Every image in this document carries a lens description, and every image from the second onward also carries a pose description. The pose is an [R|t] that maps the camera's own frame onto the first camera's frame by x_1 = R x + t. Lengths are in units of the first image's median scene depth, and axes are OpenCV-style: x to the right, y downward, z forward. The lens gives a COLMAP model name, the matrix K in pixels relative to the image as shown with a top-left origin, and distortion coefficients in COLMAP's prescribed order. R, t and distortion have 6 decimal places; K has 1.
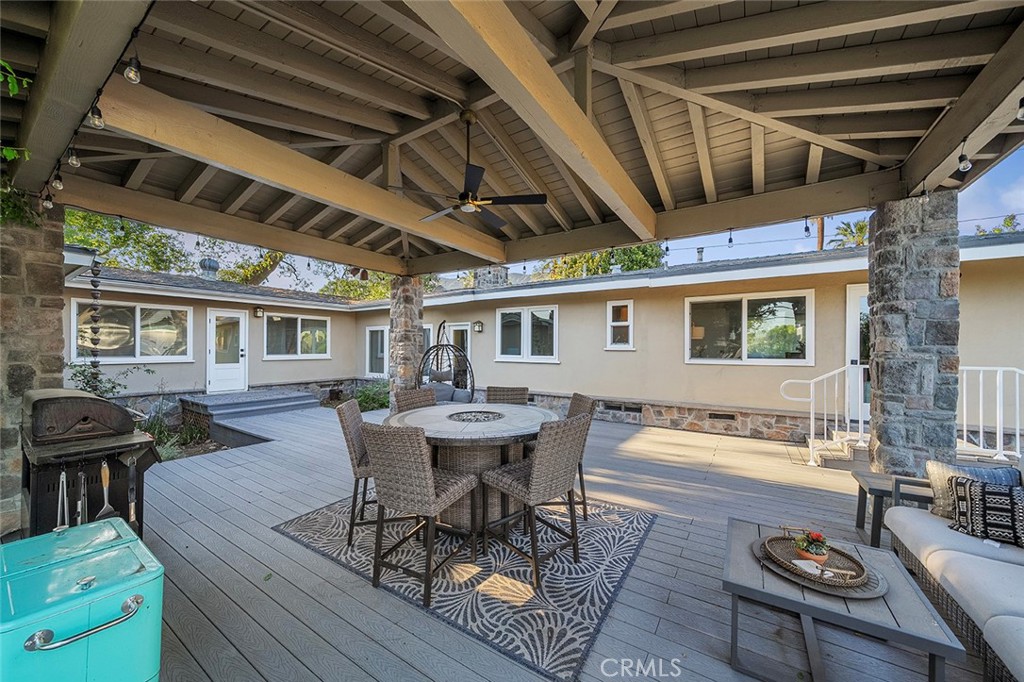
lens RADIAL K [[371.3, 0, 508.7], [0, 371.3, 345.7], [0, 0, 1]] dist [-0.000217, -0.000066]
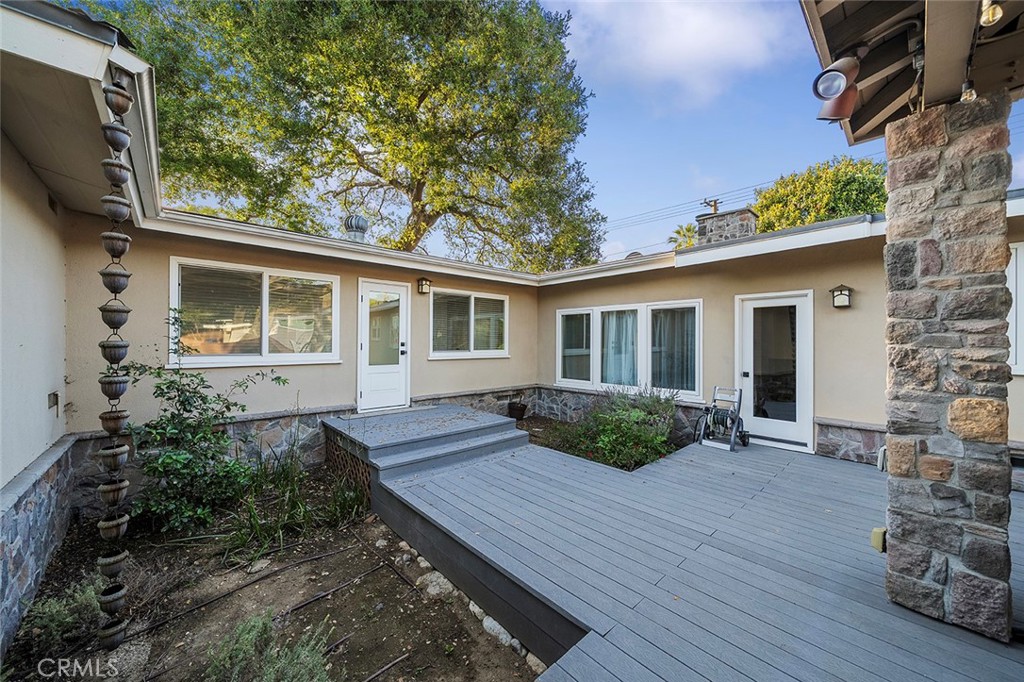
lens RADIAL K [[375.6, 0, 512.9], [0, 375.6, 337.6], [0, 0, 1]] dist [-0.001595, -0.000223]
pose [[0.970513, -0.001931, -0.241041, -0.393747], [0.000066, 0.999970, -0.007744, 0.005739], [0.241048, 0.007500, 0.970484, 0.432354]]
